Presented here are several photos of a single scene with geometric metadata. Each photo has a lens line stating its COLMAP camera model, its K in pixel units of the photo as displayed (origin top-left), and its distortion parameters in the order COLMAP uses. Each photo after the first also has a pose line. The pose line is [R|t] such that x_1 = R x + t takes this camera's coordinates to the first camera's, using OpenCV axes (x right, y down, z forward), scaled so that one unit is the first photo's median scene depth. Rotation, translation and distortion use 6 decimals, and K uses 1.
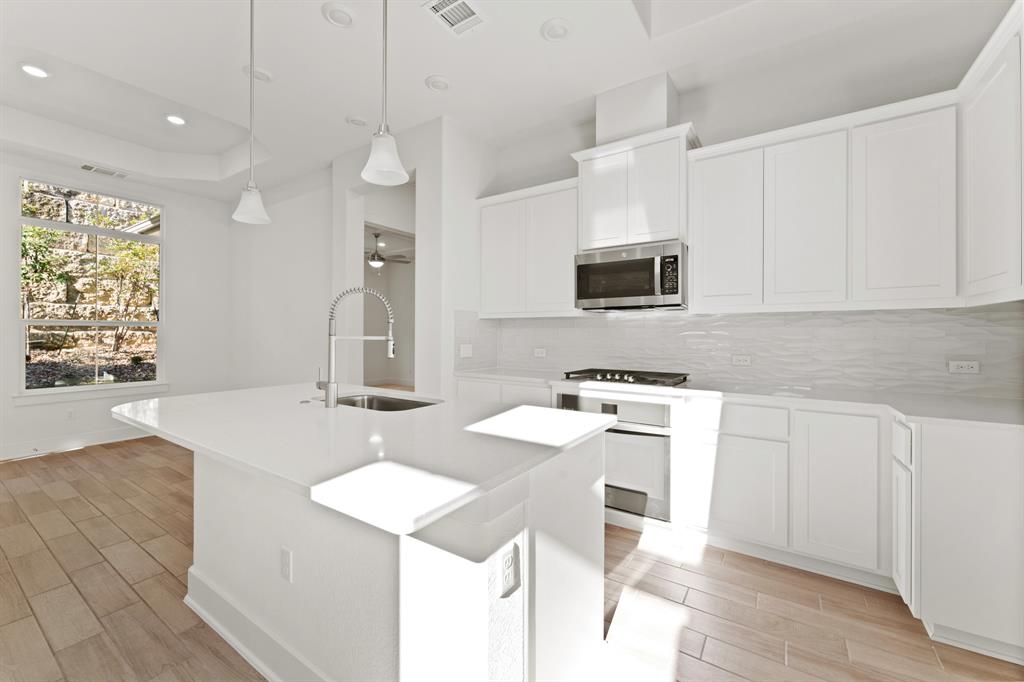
lens RADIAL K [[409.2, 0, 508.0], [0, 409.2, 332.1], [0, 0, 1]] dist [0.002167, 0.000293]
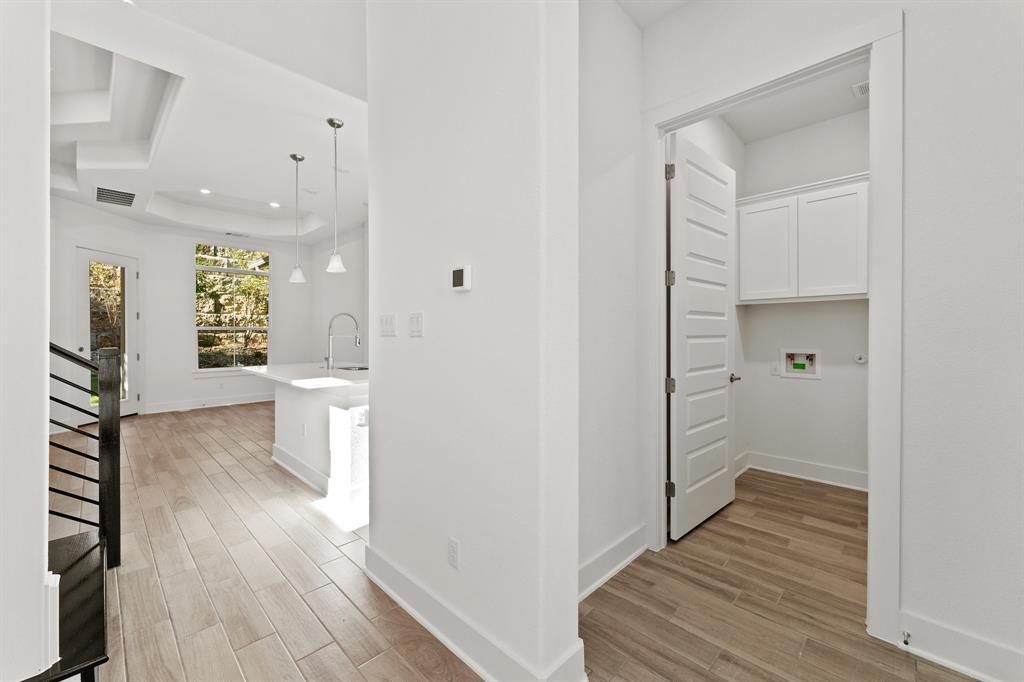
lens RADIAL K [[409.2, 0, 509.3], [0, 409.2, 335.3], [0, 0, 1]] dist [0.002617, 0.000424]
pose [[0.981680, -0.002925, -0.190515, 0.180314], [0.004131, 0.999974, 0.005935, -0.000144], [0.190492, -0.006613, 0.981666, -0.184808]]
